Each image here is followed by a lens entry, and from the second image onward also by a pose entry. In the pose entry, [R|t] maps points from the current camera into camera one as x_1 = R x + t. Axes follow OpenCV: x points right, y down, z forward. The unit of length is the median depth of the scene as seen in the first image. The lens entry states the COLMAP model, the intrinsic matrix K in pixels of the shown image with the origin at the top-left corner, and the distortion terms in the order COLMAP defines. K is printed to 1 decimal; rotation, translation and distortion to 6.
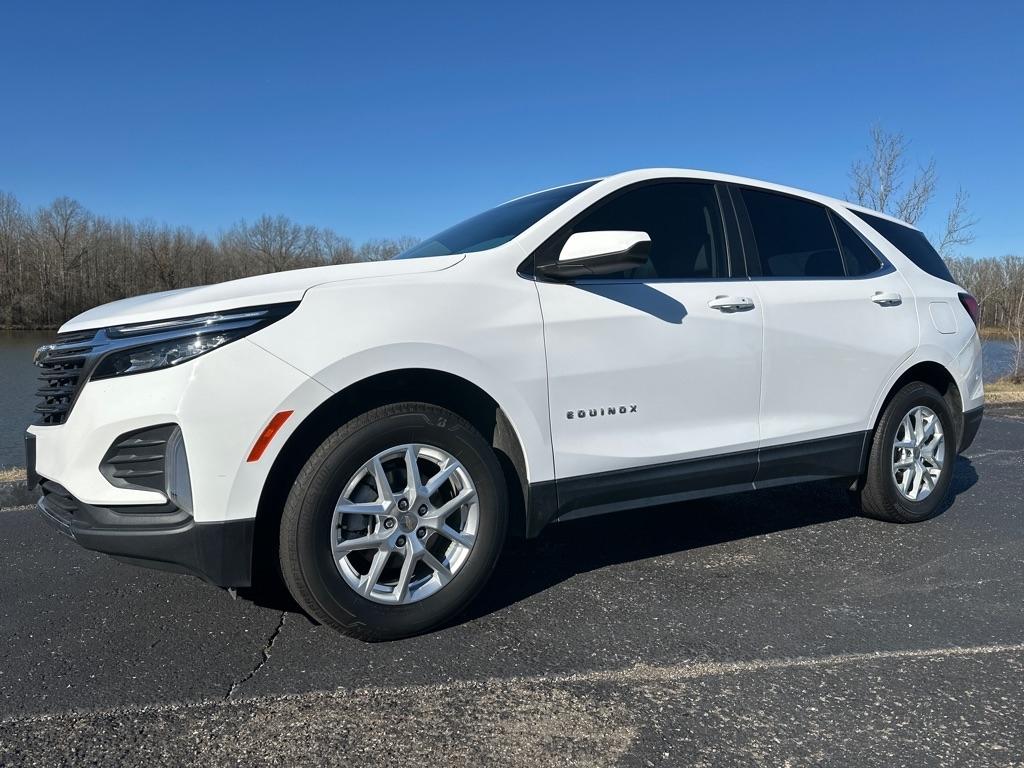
lens RADIAL K [[716.7, 0, 510.0], [0, 716.7, 388.8], [0, 0, 1]] dist [0.061155, -0.068878]
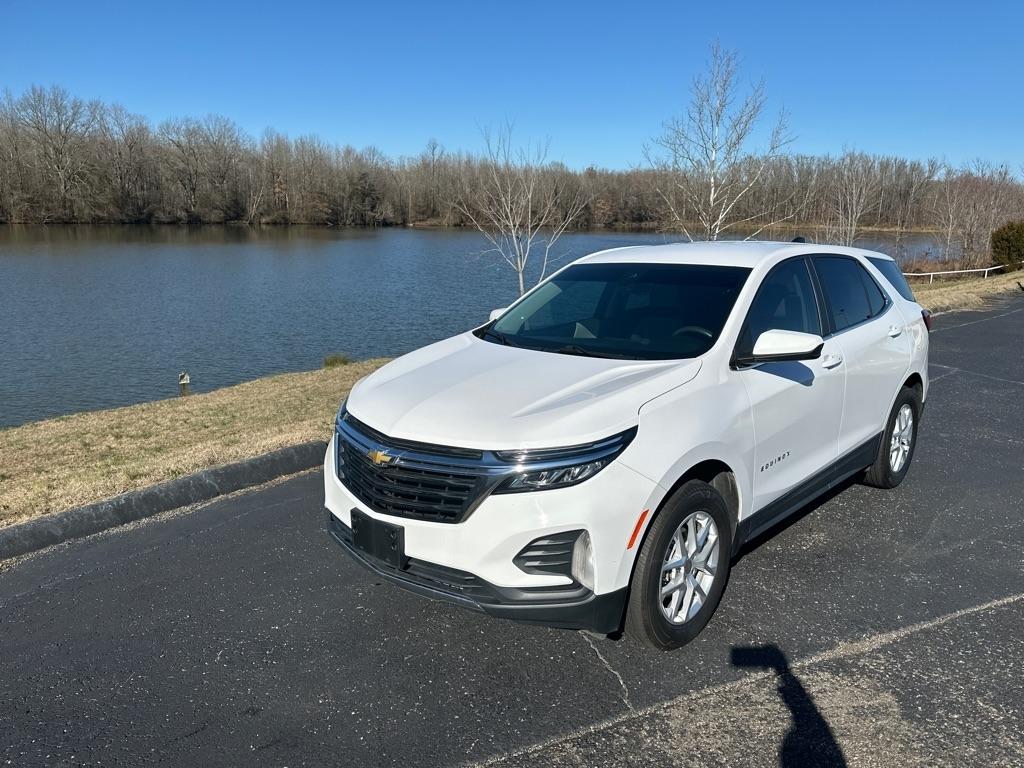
lens RADIAL K [[716.7, 0, 520.2], [0, 716.7, 388.9], [0, 0, 1]] dist [0.061155, -0.068878]
pose [[0.969557, -0.052642, 0.239142, -0.567562], [0.017057, 0.988765, 0.148501, -0.270271], [-0.244273, -0.139901, 0.959562, -0.161320]]
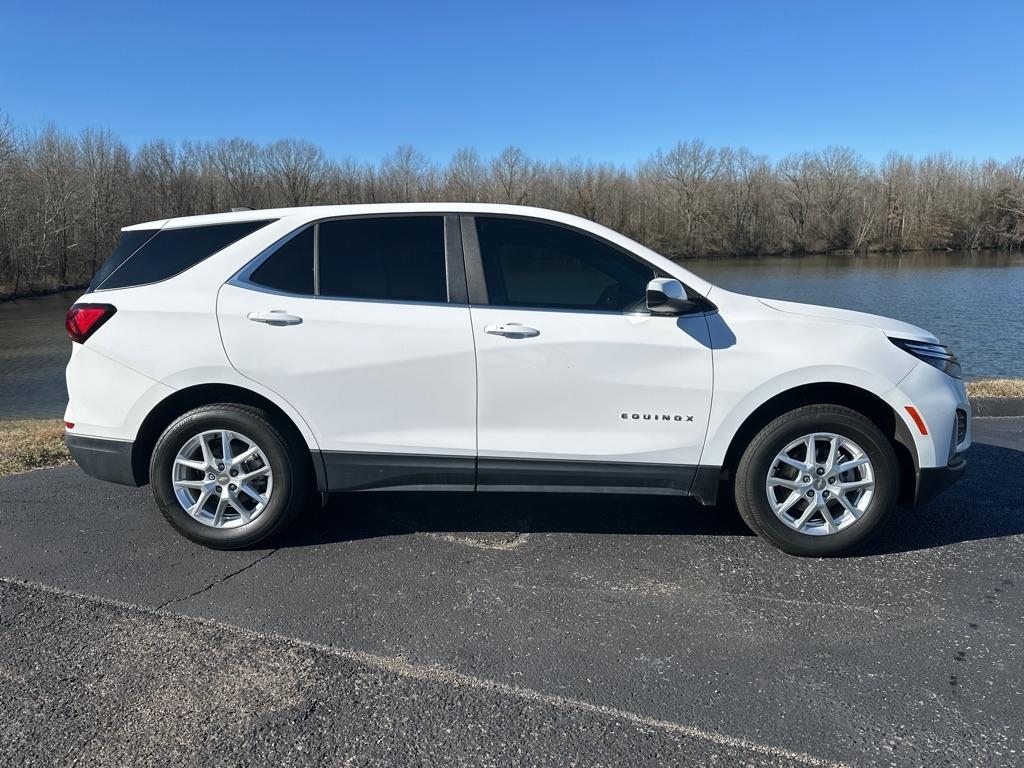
lens RADIAL K [[716.7, 0, 510.5], [0, 716.7, 388.9], [0, 0, 1]] dist [0.061155, -0.068878]
pose [[0.848231, 0.069710, -0.525019, 0.668151], [-0.015607, 0.994160, 0.106786, -0.151273], [0.529396, -0.082386, 0.844365, 0.057318]]
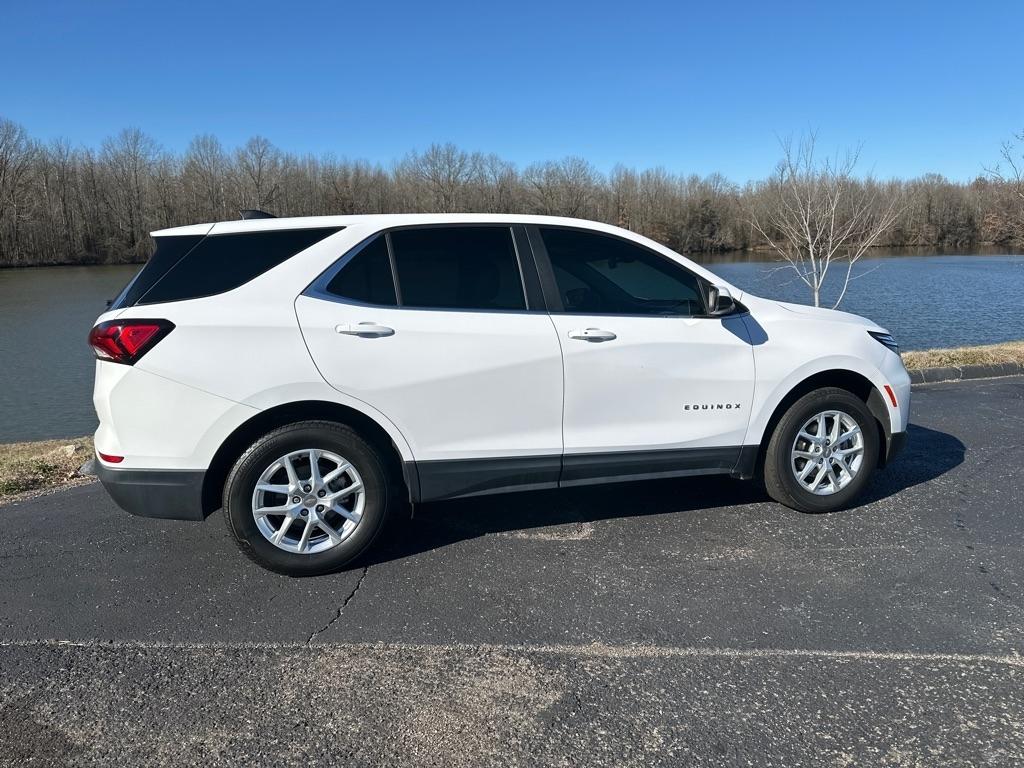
lens RADIAL K [[716.7, 0, 518.6], [0, 716.7, 389.3], [0, 0, 1]] dist [0.061155, -0.068878]
pose [[0.976663, 0.018932, -0.213940, 0.218482], [0.004103, 0.994281, 0.106715, -0.160864], [0.214737, -0.105102, 0.971000, -0.197704]]
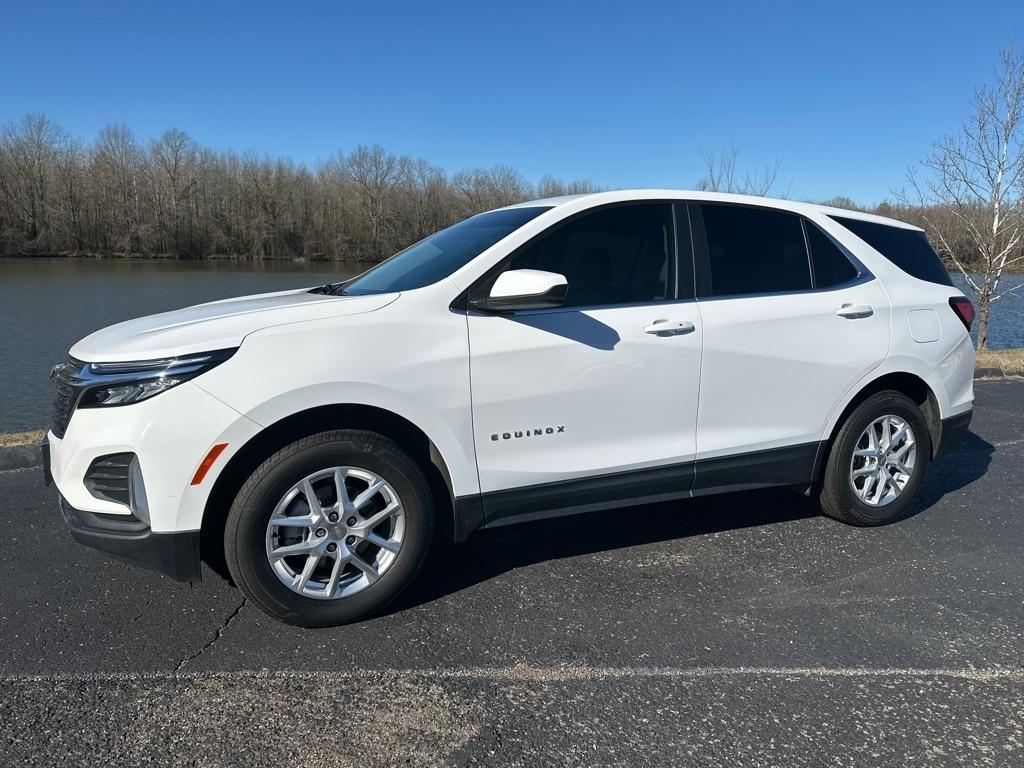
lens RADIAL K [[716.7, 0, 513.6], [0, 716.7, 393.8], [0, 0, 1]] dist [0.061155, -0.068878]
pose [[0.992316, 0.032764, -0.119308, 0.202471], [-0.020652, 0.994634, 0.101372, -0.119924], [0.121990, -0.098129, 0.987669, -0.078389]]
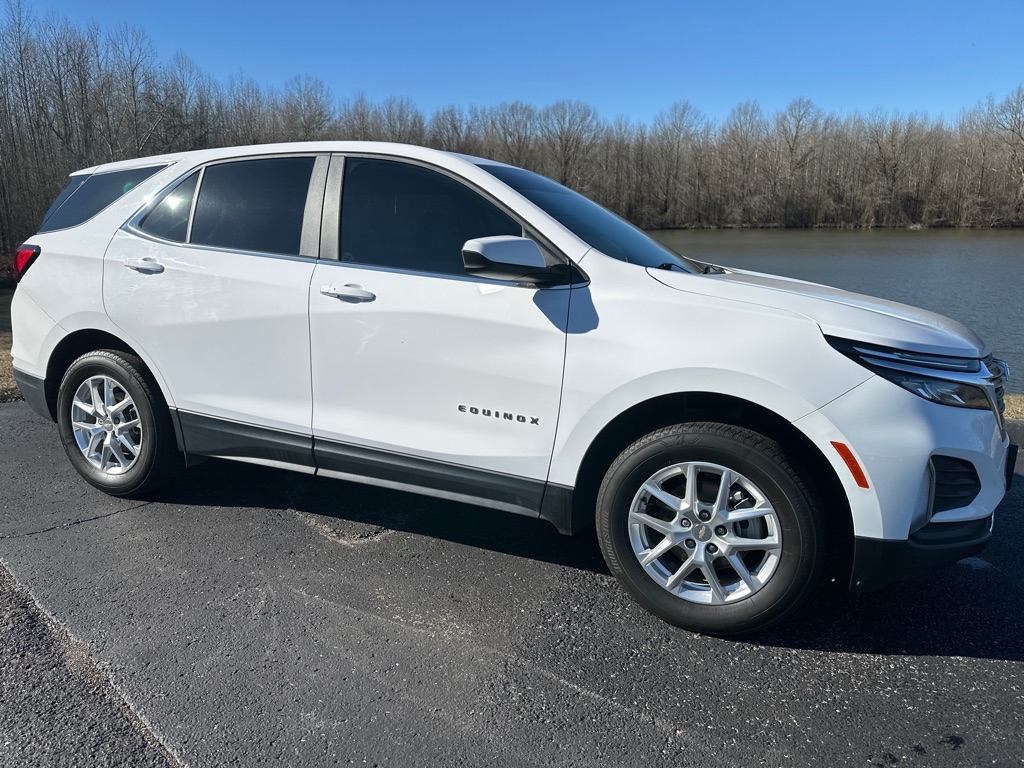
lens RADIAL K [[716.7, 0, 502.3], [0, 716.7, 389.1], [0, 0, 1]] dist [0.061155, -0.068878]
pose [[0.596844, 0.173668, -0.783337, 0.960064], [-0.062231, 0.983373, 0.170601, -0.171836], [0.799940, -0.053074, 0.597728, 0.595434]]
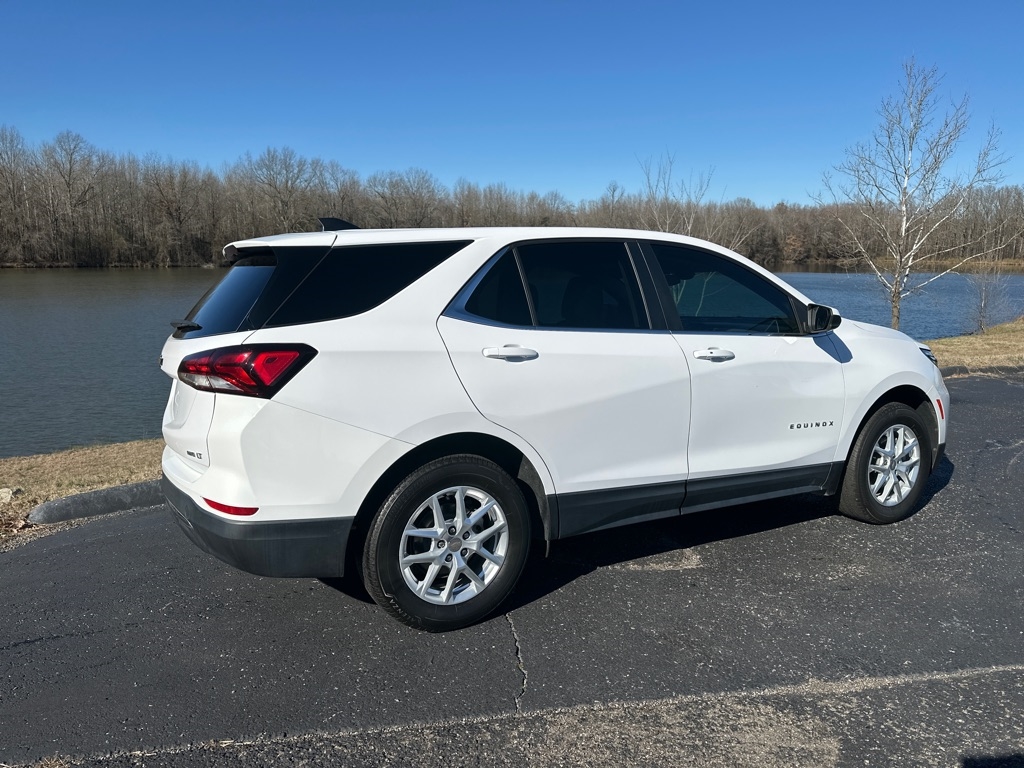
lens RADIAL K [[716.7, 0, 507.2], [0, 716.7, 389.4], [0, 0, 1]] dist [0.061155, -0.068878]
pose [[0.999896, -0.003178, -0.014082, -0.238555], [0.004468, 0.995704, 0.092484, -0.176491], [0.013728, -0.092538, 0.995615, -0.169604]]
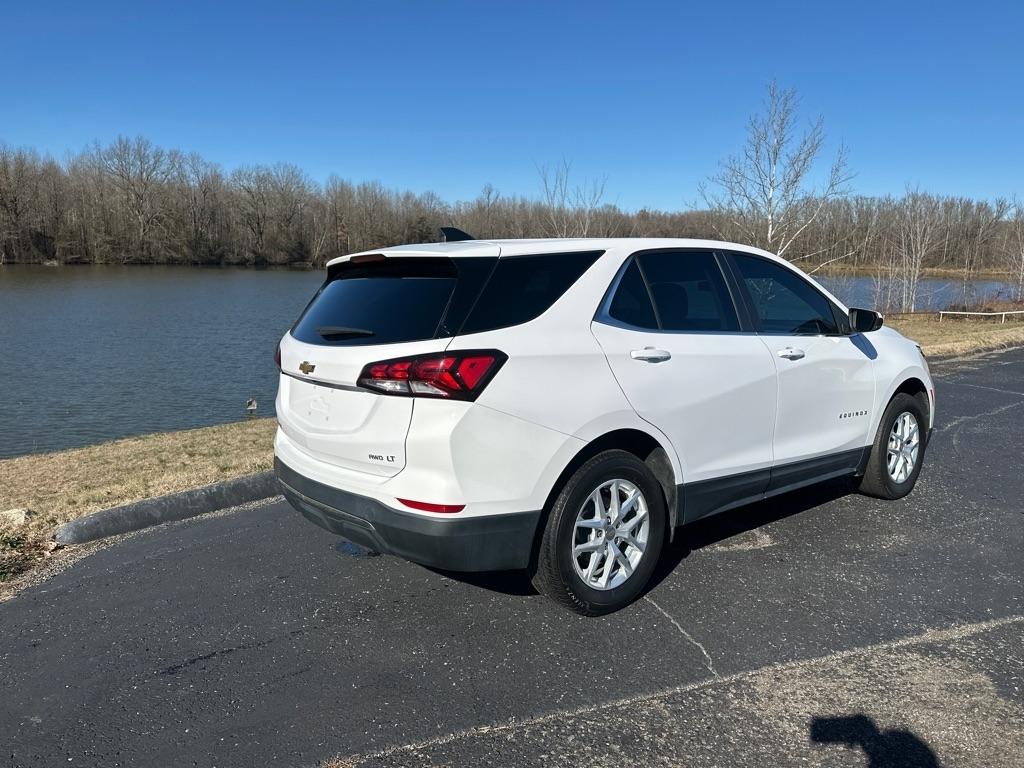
lens RADIAL K [[716.7, 0, 512.3], [0, 716.7, 385.9], [0, 0, 1]] dist [0.061155, -0.068878]
pose [[0.986266, -0.024683, 0.163307, -0.631974], [0.010269, 0.996021, 0.088524, -0.185844], [-0.164842, -0.085631, 0.982596, -0.208041]]
